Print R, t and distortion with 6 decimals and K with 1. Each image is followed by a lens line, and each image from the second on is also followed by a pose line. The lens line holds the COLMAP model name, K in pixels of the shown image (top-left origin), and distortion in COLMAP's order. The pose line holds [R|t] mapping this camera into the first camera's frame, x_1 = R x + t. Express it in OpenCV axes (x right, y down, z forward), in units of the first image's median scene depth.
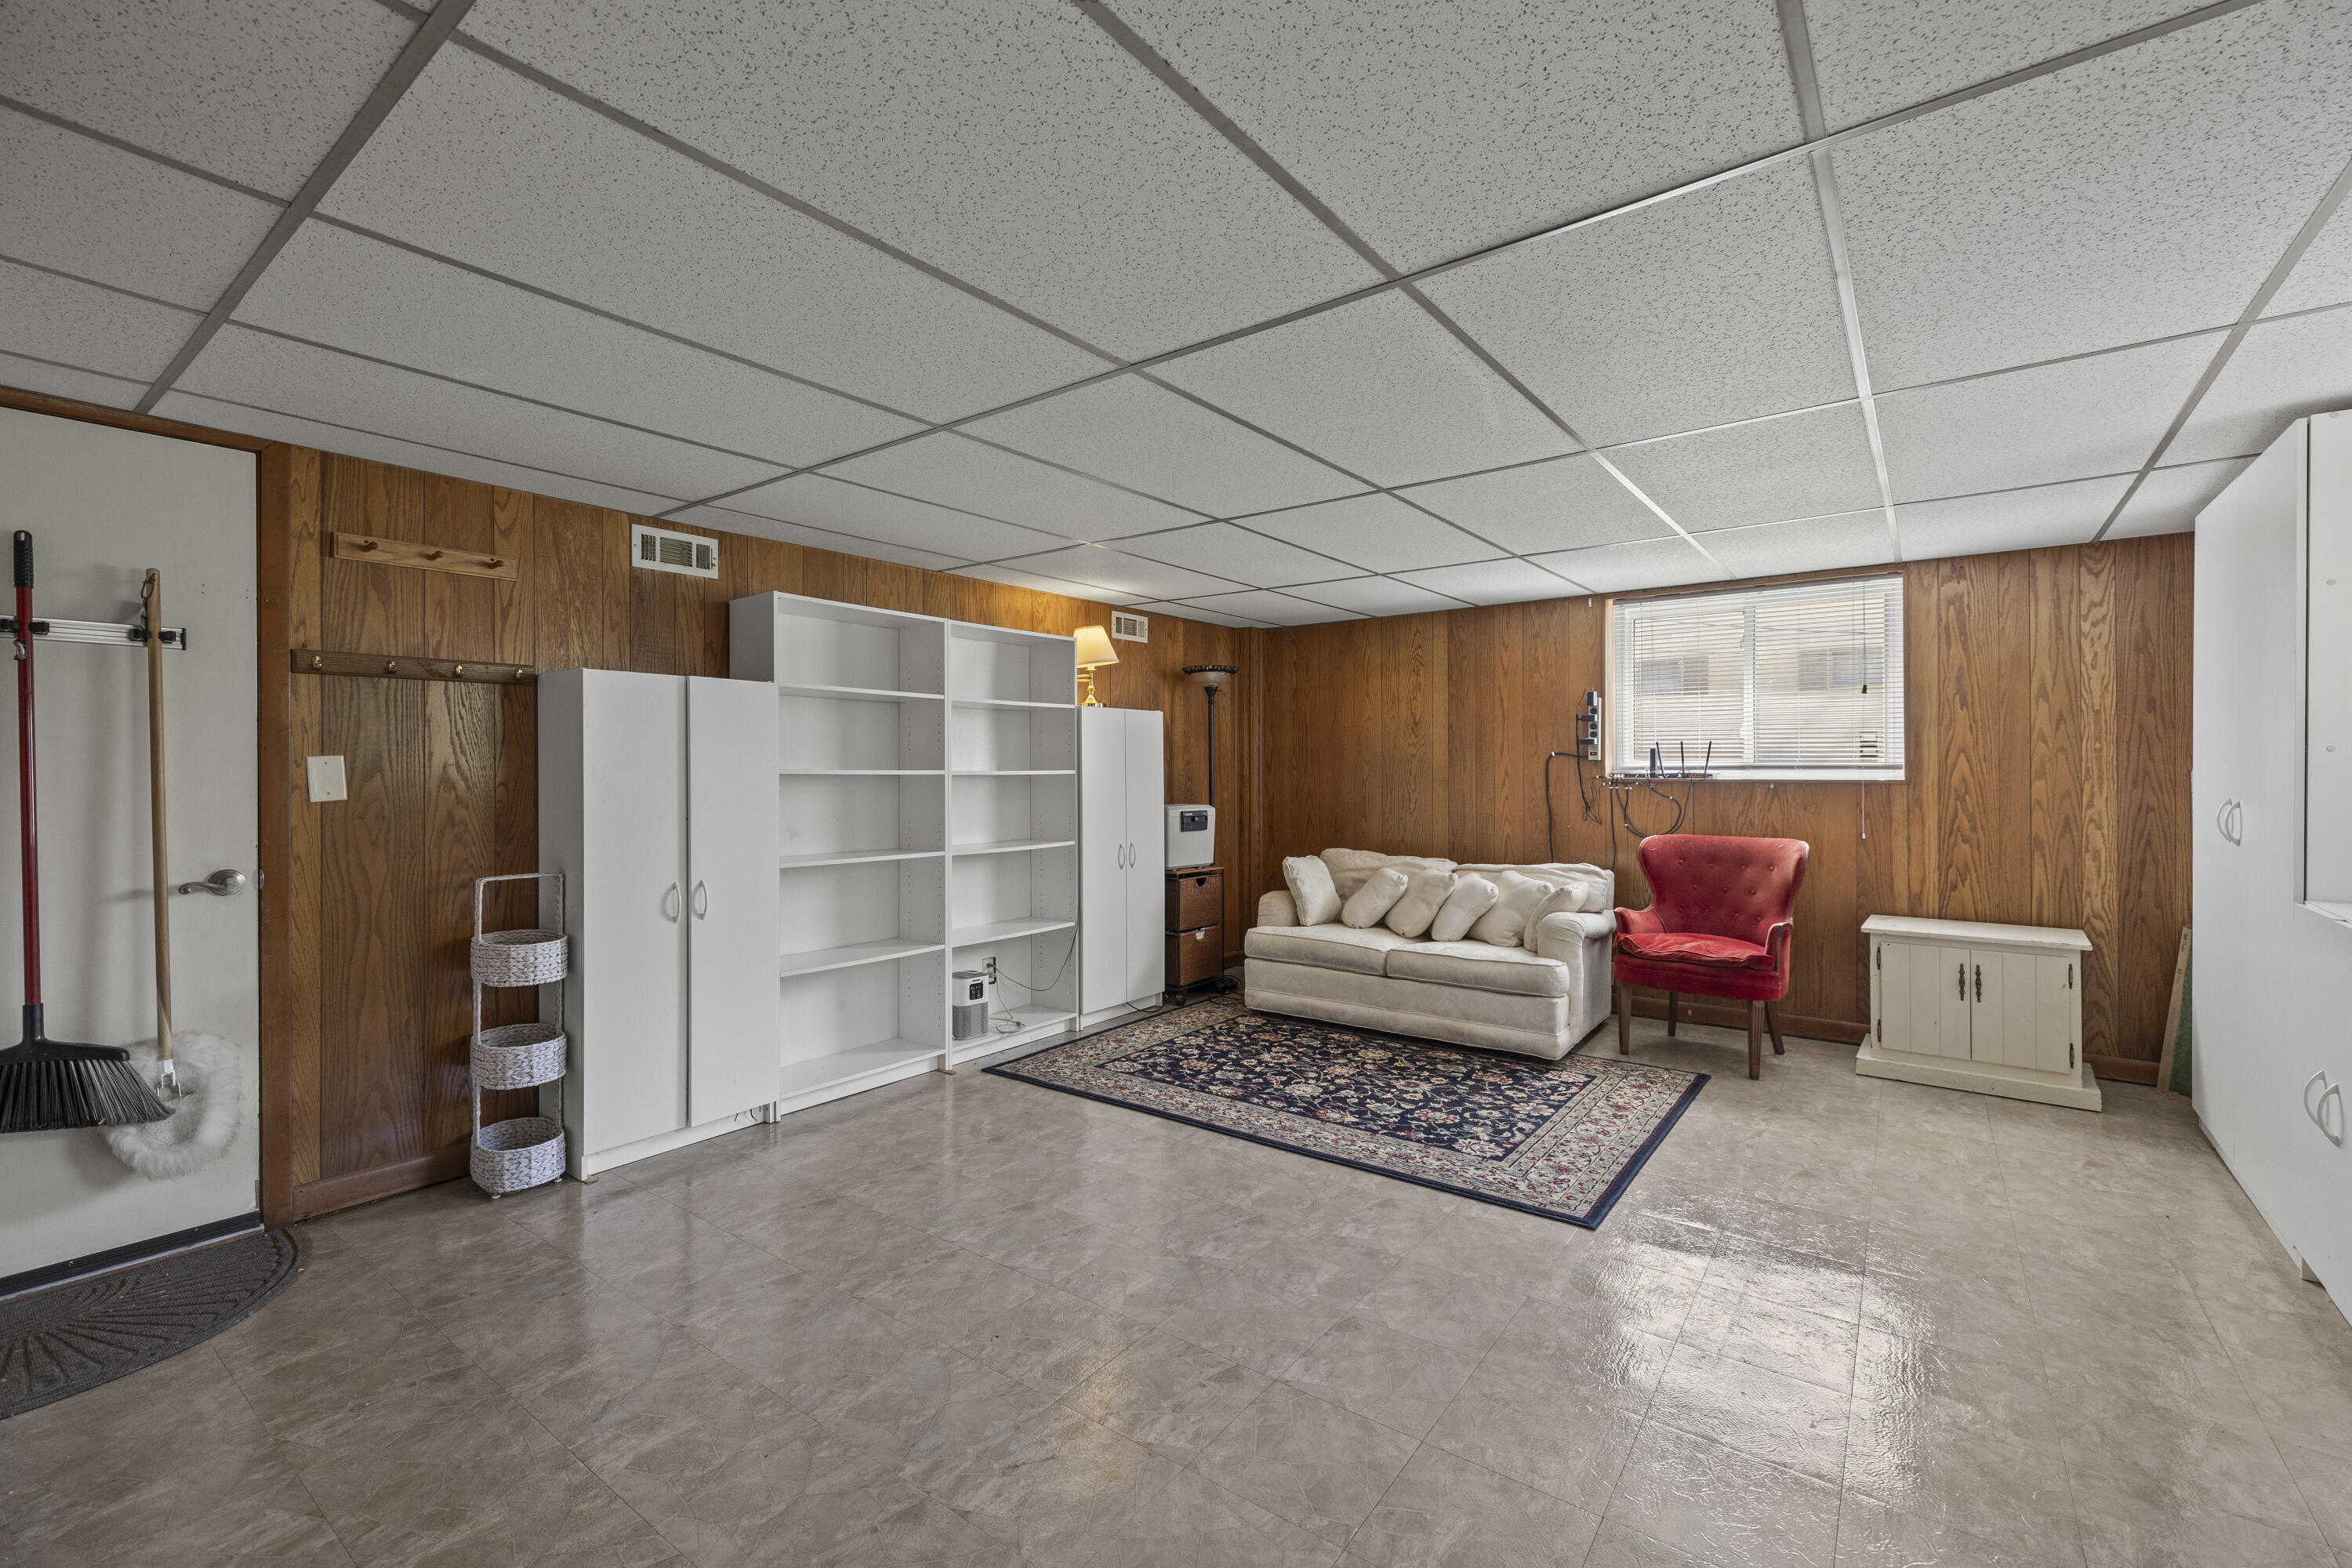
lens RADIAL K [[998.1, 0, 1170.1], [0, 998.1, 775.8], [0, 0, 1]] dist [0.000679, 0.000243]
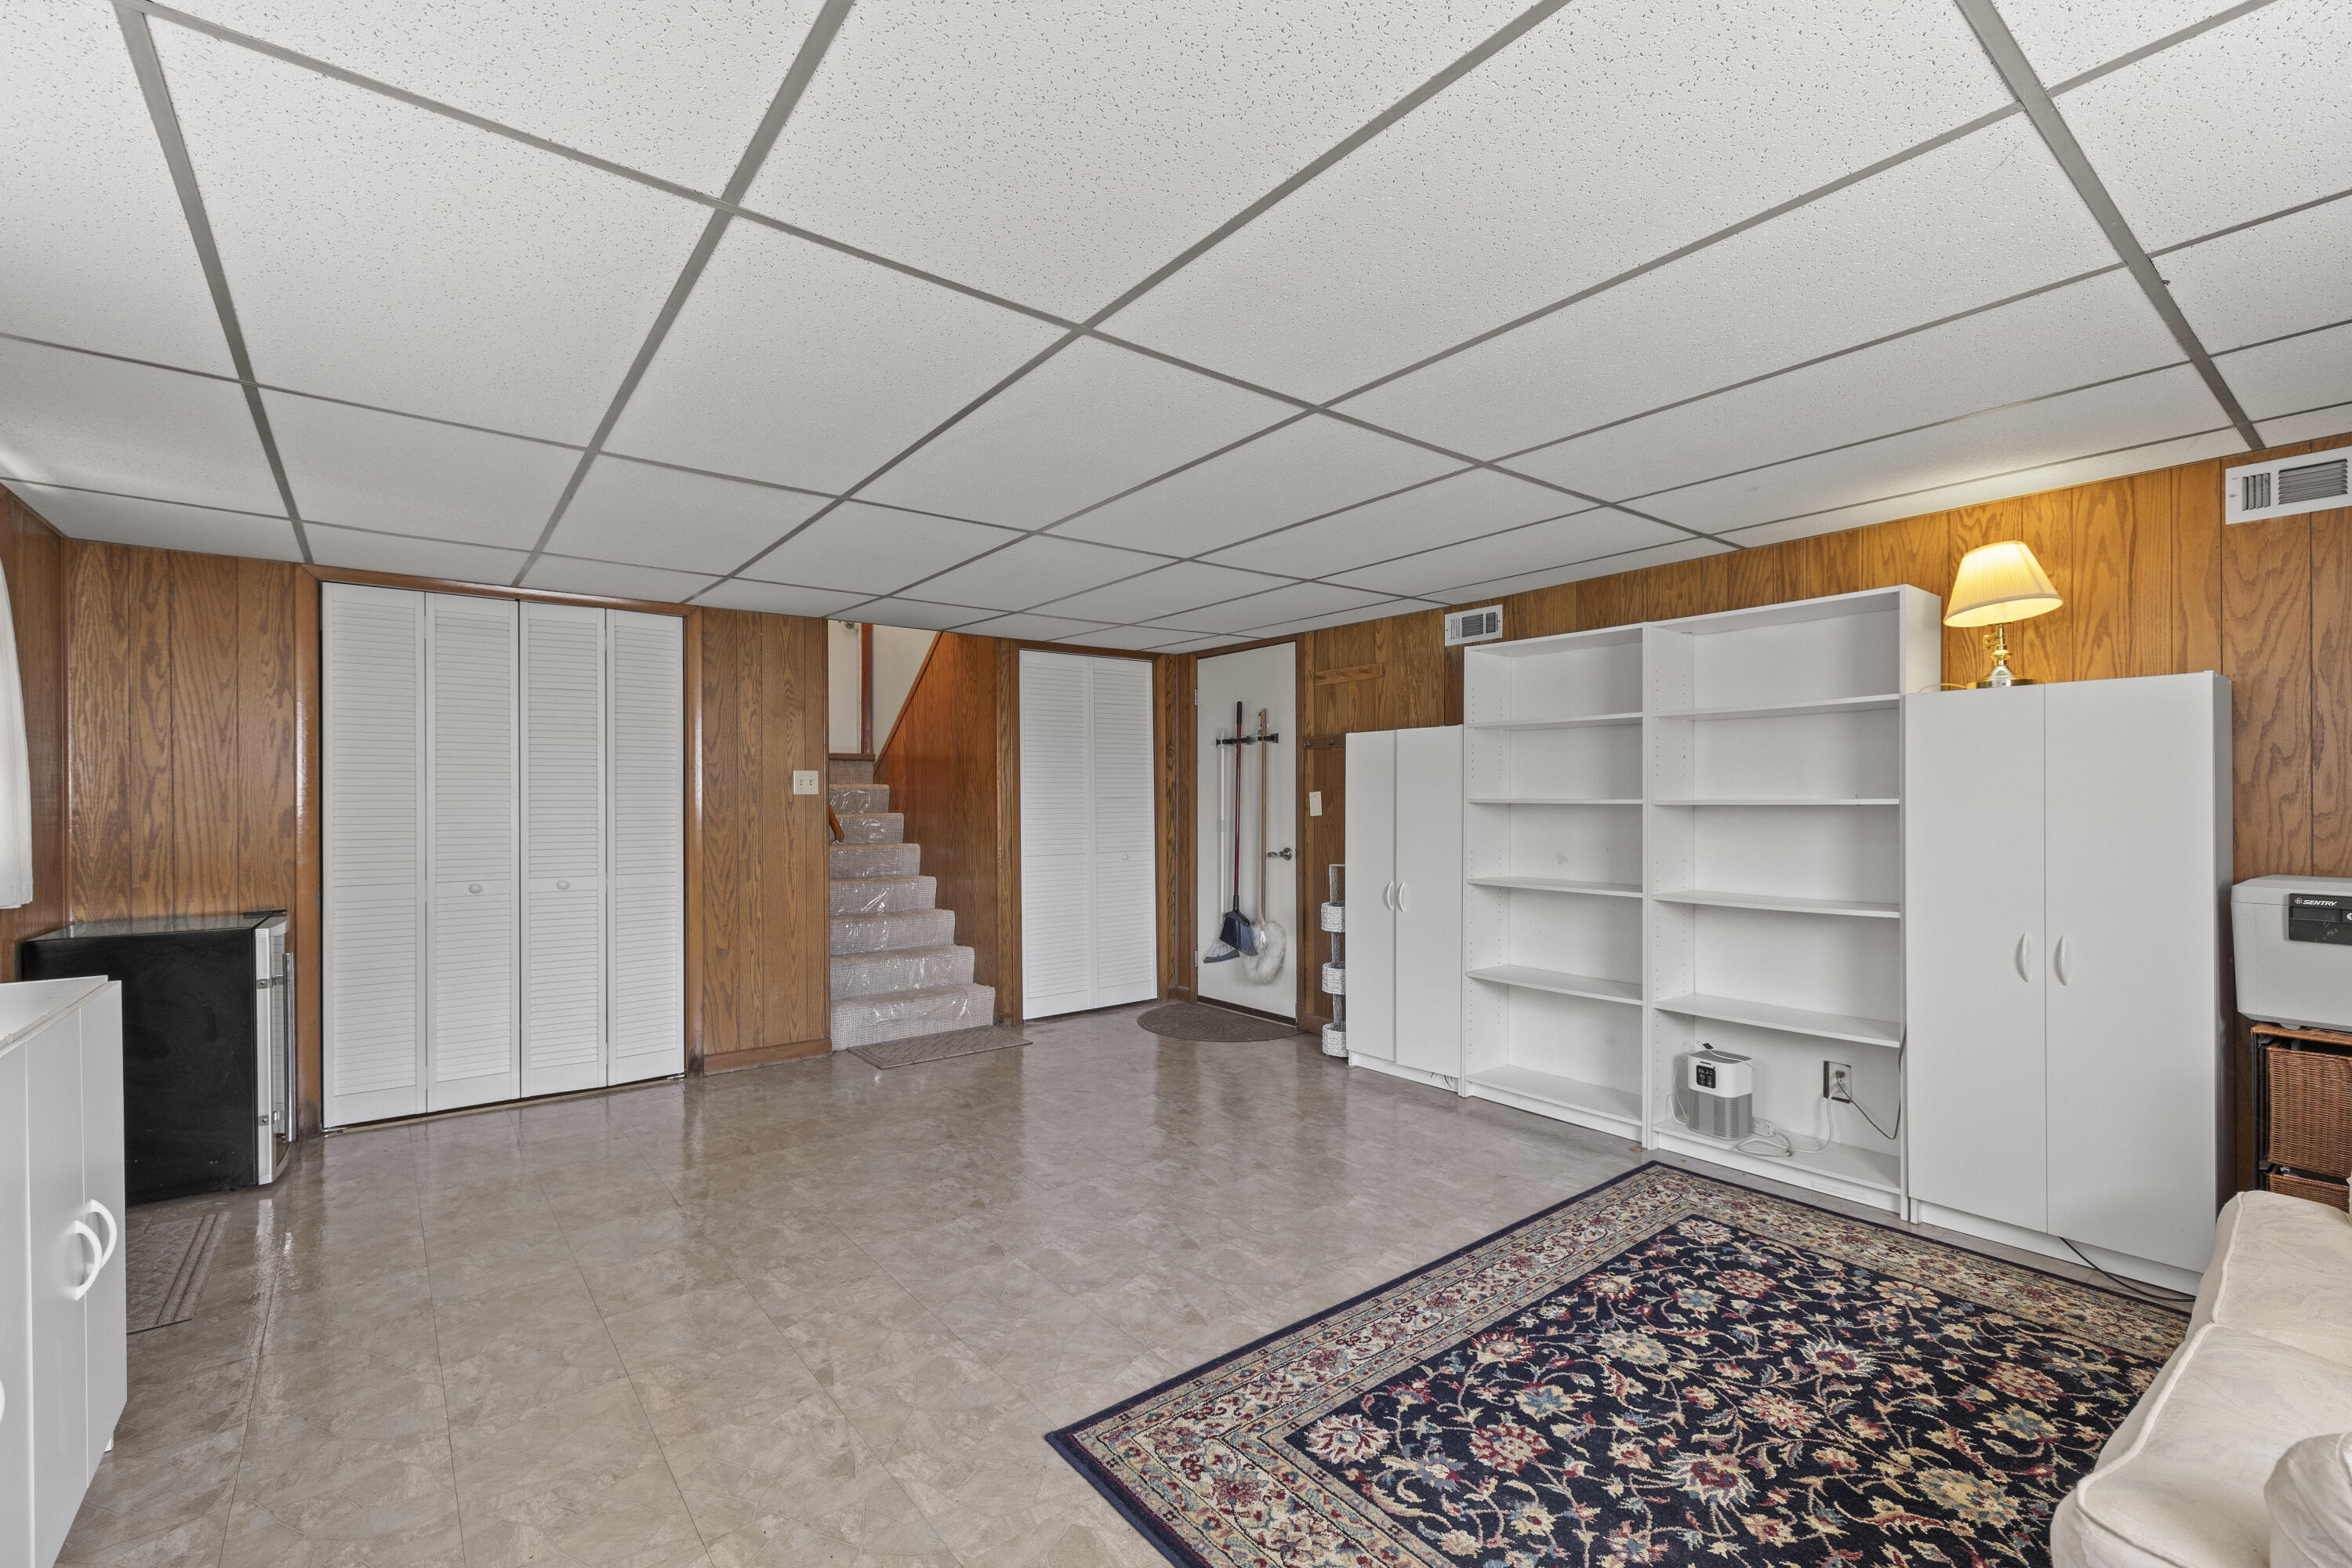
lens RADIAL K [[1007.6, 0, 1174.8], [0, 1007.6, 801.1], [0, 0, 1]] dist [-0.000160, 0.000062]
pose [[-0.252287, 0.003517, -0.967646, 0.841713], [-0.002770, 0.999987, 0.004356, -0.007356], [0.967648, 0.003779, -0.252274, 0.969553]]
